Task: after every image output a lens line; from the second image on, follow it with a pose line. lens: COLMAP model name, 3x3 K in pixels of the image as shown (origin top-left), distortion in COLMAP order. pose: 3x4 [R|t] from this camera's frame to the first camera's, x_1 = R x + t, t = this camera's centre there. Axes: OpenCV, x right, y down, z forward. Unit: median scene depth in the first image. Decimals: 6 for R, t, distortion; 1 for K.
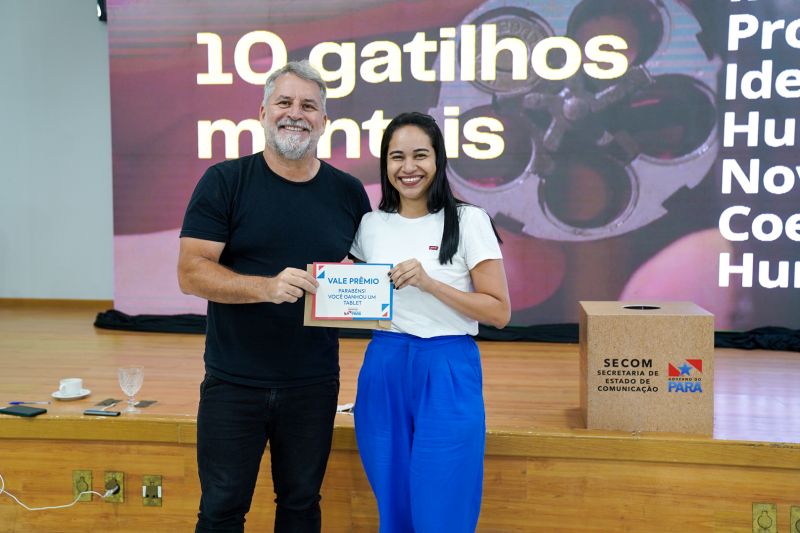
lens RADIAL K [[883.0, 0, 399.8], [0, 883.0, 276.8], [0, 0, 1]] dist [0.075367, 0.000000]
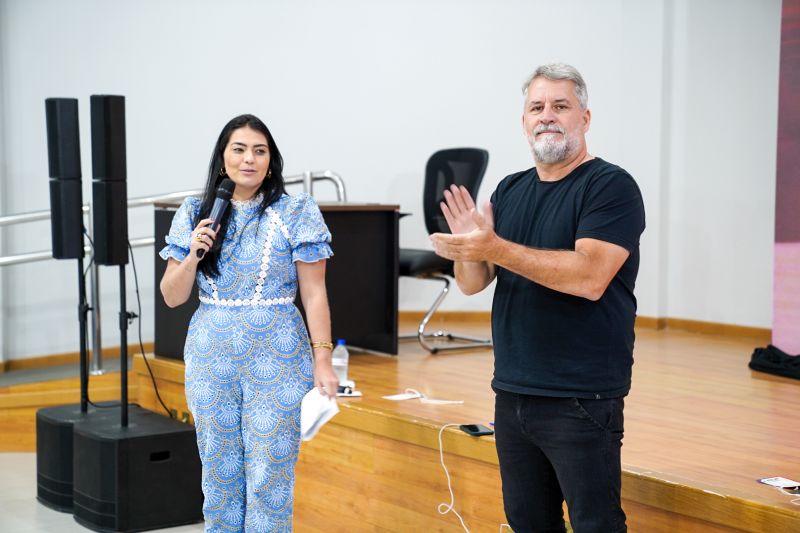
lens RADIAL K [[1574.9, 0, 402.6], [0, 1574.9, 261.4], [0, 0, 1]] dist [0.278937, 0.000000]
pose [[0.670578, 0.036458, -0.740943, 0.477743], [-0.060708, 0.998139, -0.005829, -0.005888], [0.739351, 0.048890, 0.671543, -0.104416]]
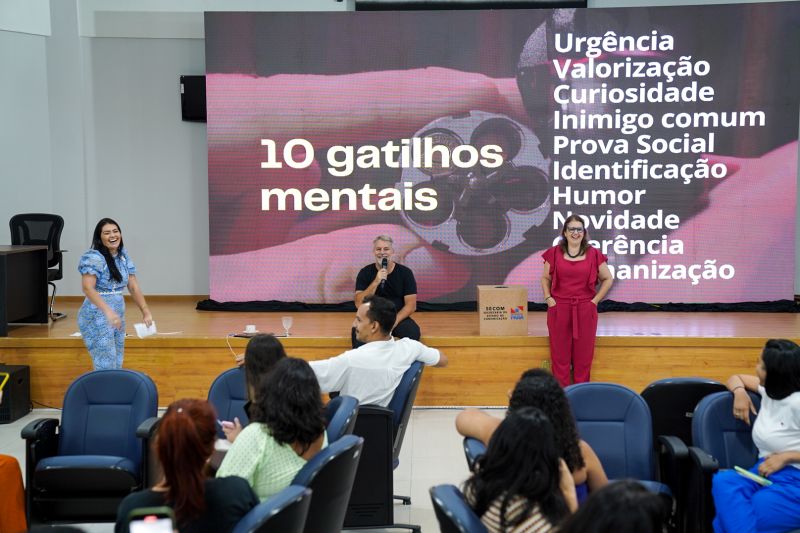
lens RADIAL K [[1156.4, 0, 403.2], [0, 1156.4, 272.3], [0, 0, 1]] dist [0.229294, 0.000000]
pose [[0.992978, -0.016838, 0.117097, -0.233692], [0.017616, 0.999829, -0.005611, 0.004616], [-0.116983, 0.007635, 0.993105, -1.352767]]
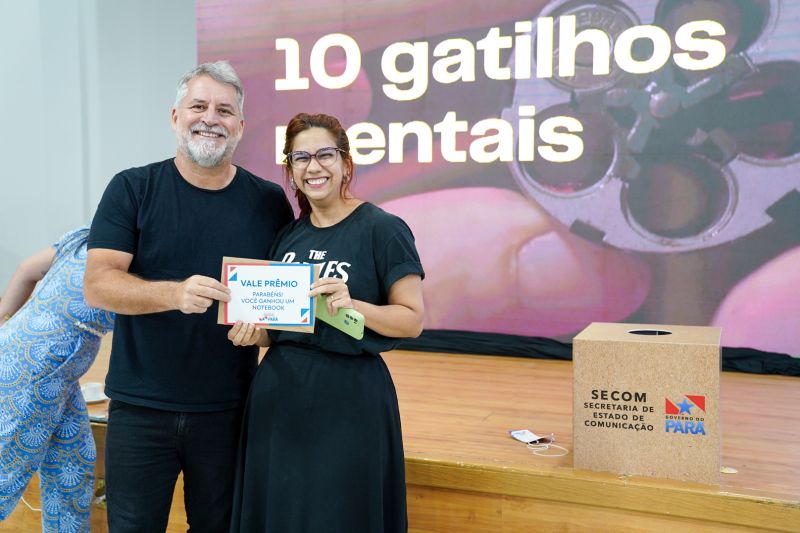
lens RADIAL K [[897.3, 0, 397.1], [0, 897.3, 270.1], [0, 0, 1]] dist [0.084202, 0.000000]
pose [[0.973479, 0.017721, -0.228088, 0.147067], [-0.020423, 0.999746, -0.009492, -0.008052], [0.227862, 0.013898, 0.973594, 0.050362]]
